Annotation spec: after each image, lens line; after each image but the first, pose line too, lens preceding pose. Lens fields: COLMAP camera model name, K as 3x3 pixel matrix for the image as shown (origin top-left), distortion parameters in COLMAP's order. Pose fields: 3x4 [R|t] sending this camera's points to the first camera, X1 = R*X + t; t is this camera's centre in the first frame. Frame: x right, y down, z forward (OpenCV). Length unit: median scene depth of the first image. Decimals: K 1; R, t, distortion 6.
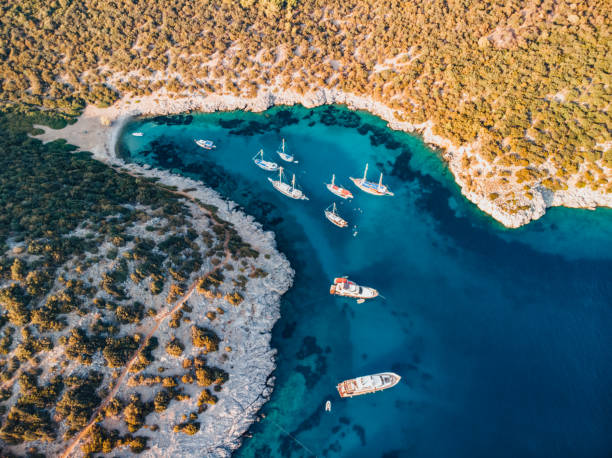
lens RADIAL K [[456.3, 0, 307.1], [0, 456.3, 229.9], [0, 0, 1]] dist [-0.001915, 0.015678]
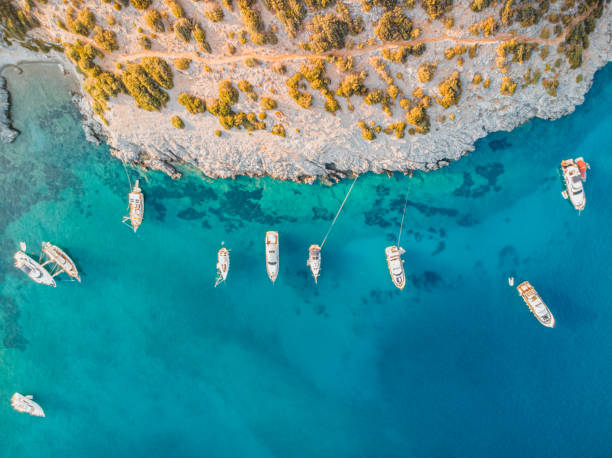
lens RADIAL K [[456.3, 0, 307.1], [0, 456.3, 229.9], [0, 0, 1]] dist [-0.001915, 0.015678]
pose [[0.539141, 0.801734, 0.257972, -0.294089], [-0.666171, 0.218539, 0.713062, -0.118028], [0.515309, -0.556294, 0.651915, 0.085263]]
